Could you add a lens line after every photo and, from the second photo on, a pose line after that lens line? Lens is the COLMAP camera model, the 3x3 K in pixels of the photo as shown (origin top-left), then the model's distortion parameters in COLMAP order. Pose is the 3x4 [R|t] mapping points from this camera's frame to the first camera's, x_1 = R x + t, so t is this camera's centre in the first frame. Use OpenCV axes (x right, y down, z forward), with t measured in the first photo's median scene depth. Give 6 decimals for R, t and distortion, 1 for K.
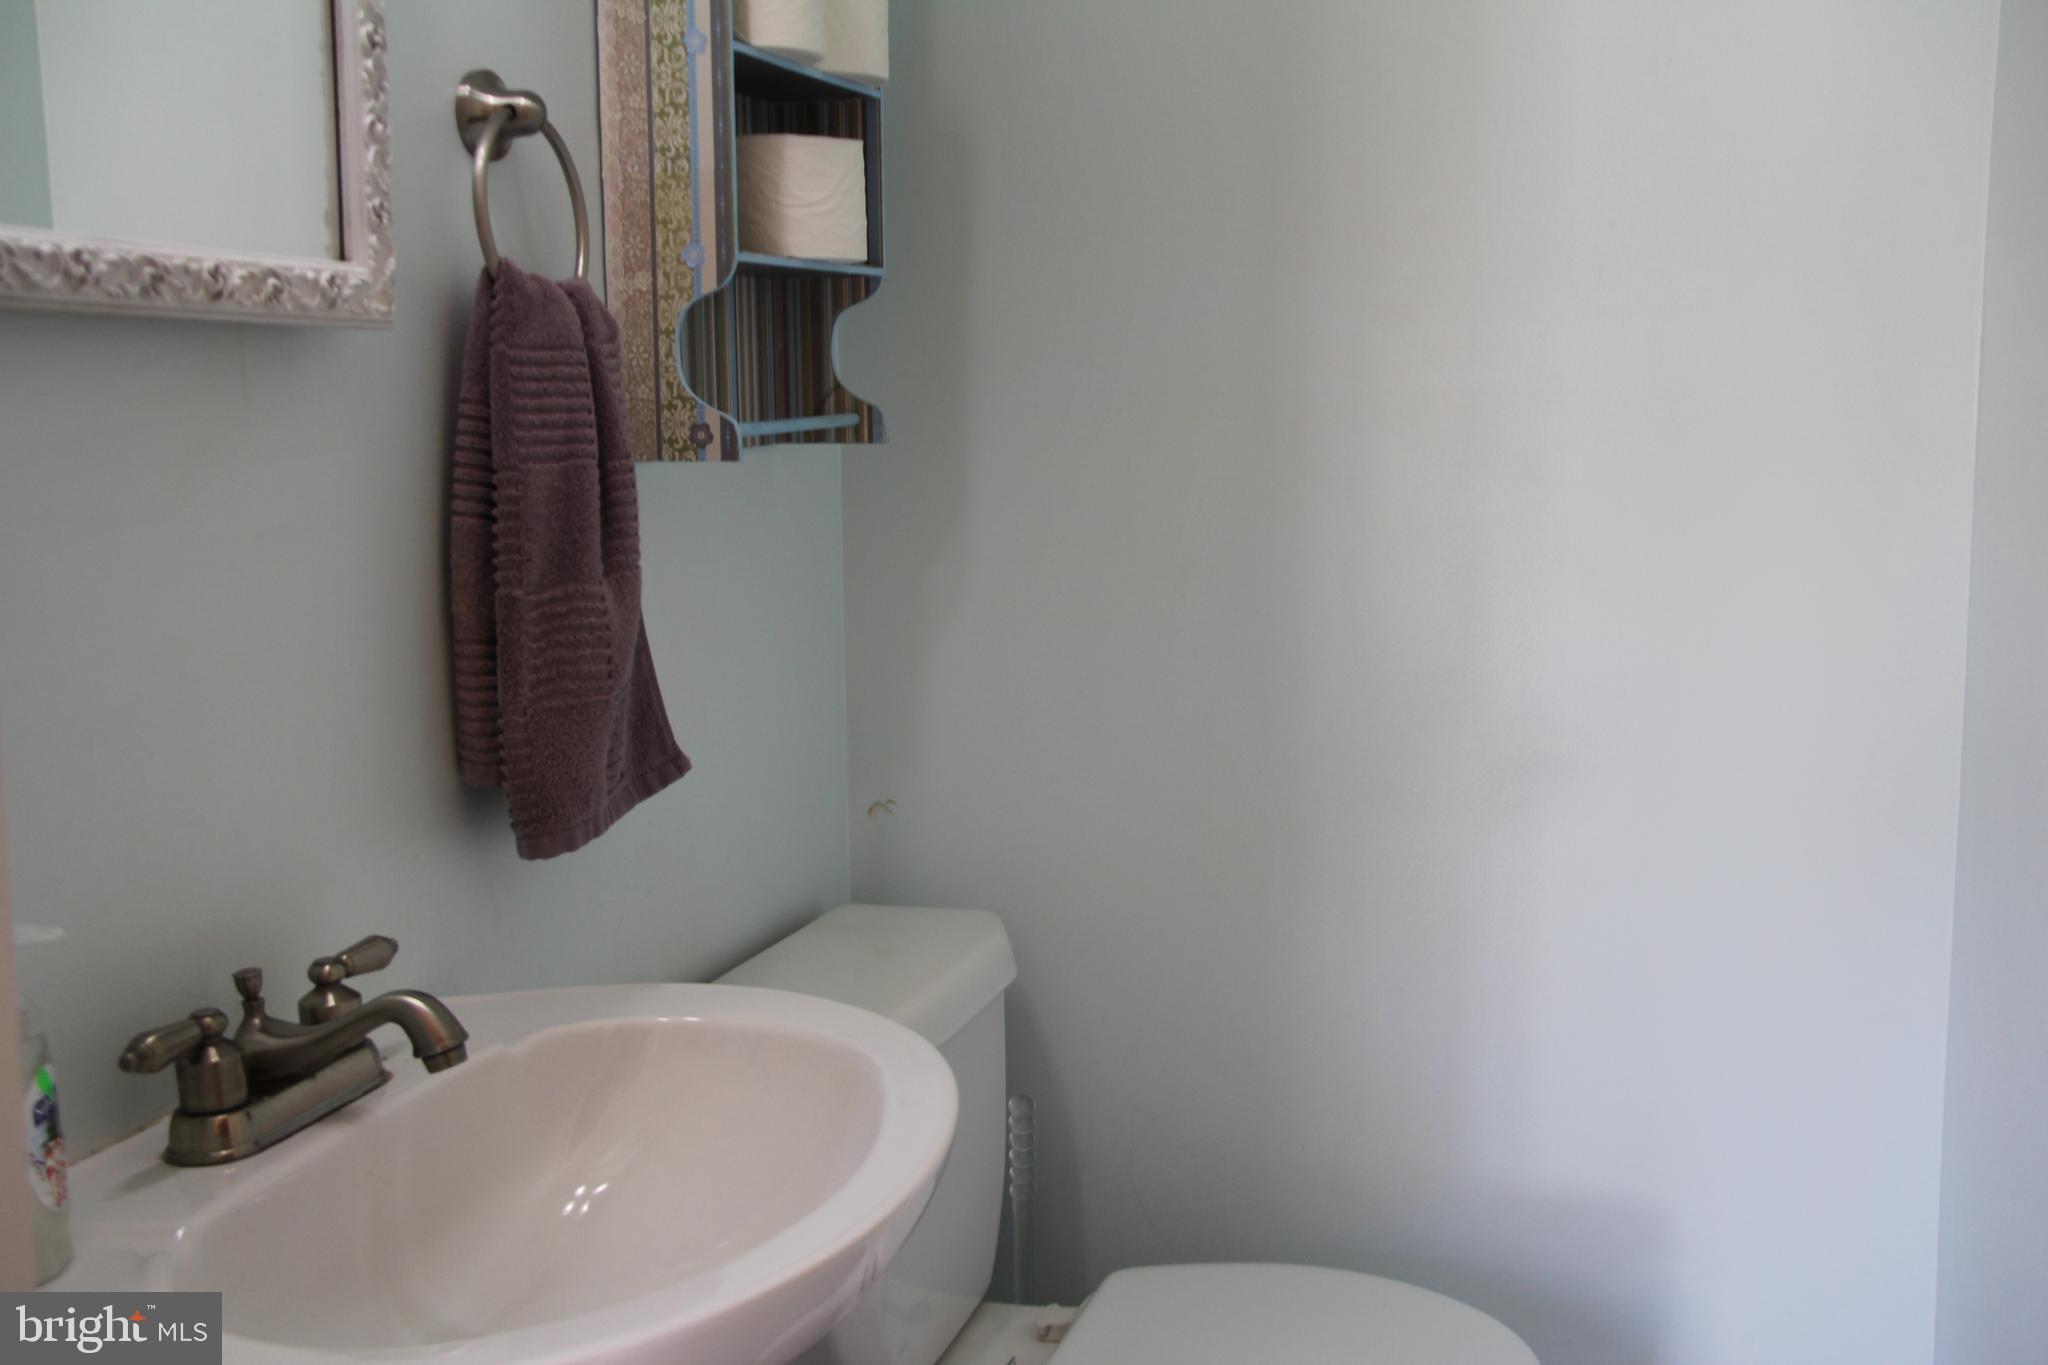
lens RADIAL K [[2120.4, 0, 1027.4], [0, 2120.4, 633.6], [0, 0, 1]] dist [-0.147383, 0.175926]
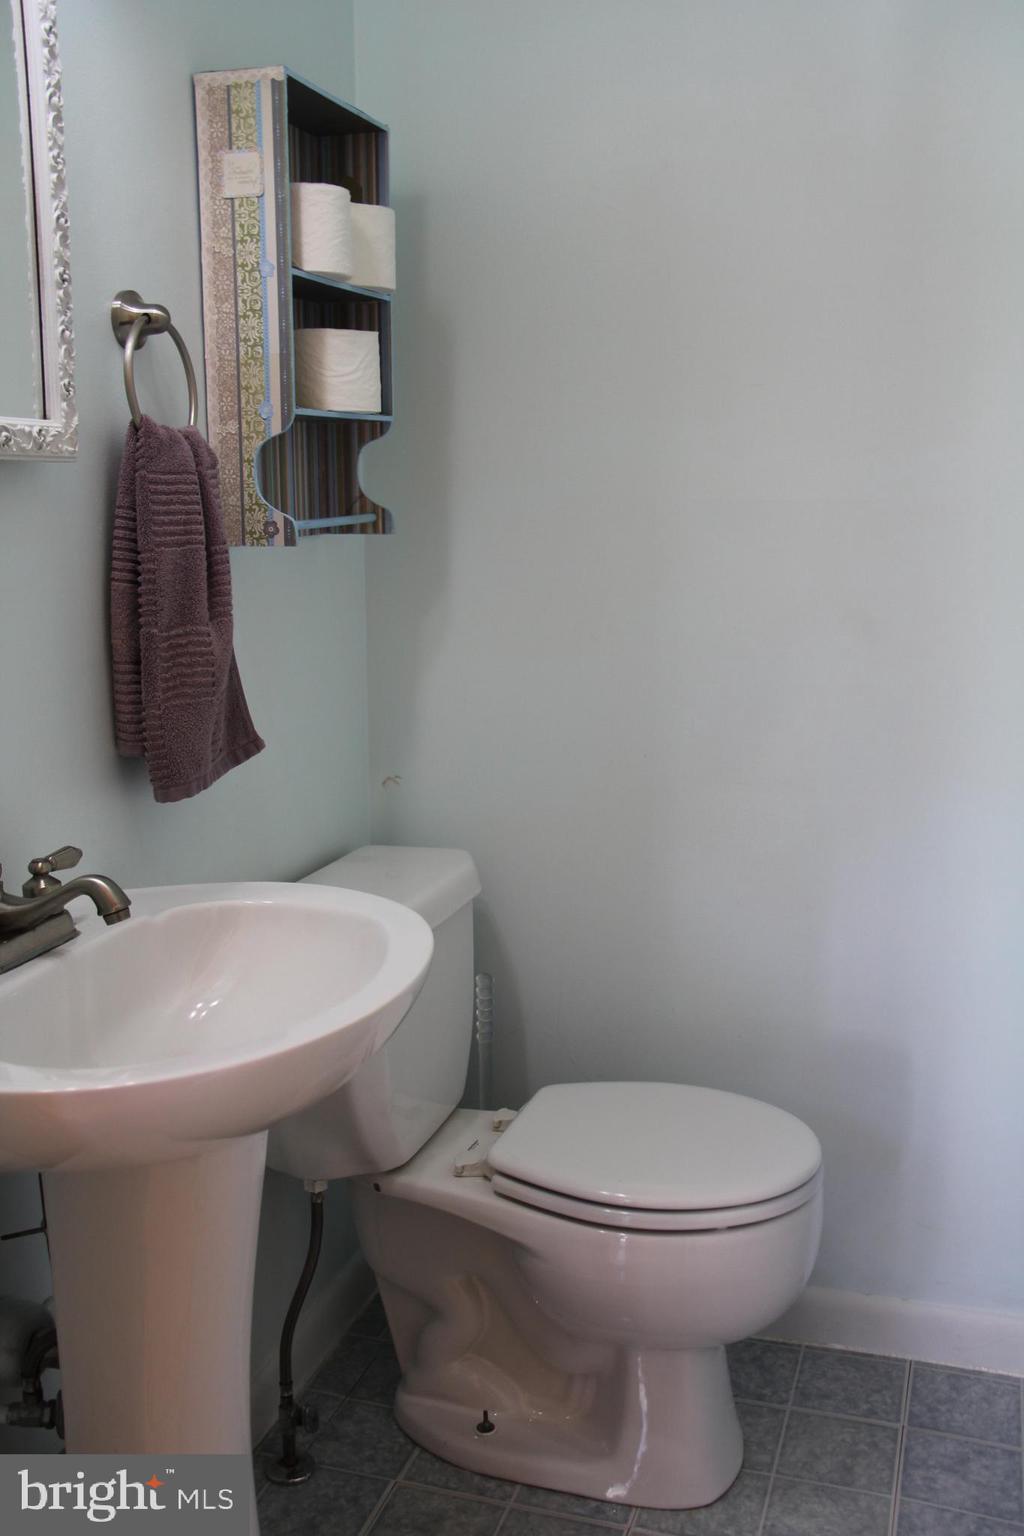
lens RADIAL K [[1590.3, 0, 512.0], [0, 1590.3, 768.0], [0, 0, 1]] dist [-0.147383, 0.175926]
pose [[0.999989, 0.004137, 0.002368, 0.019392], [-0.004269, 0.998265, 0.058732, 0.011693], [-0.002121, -0.058741, 0.998271, -0.167110]]
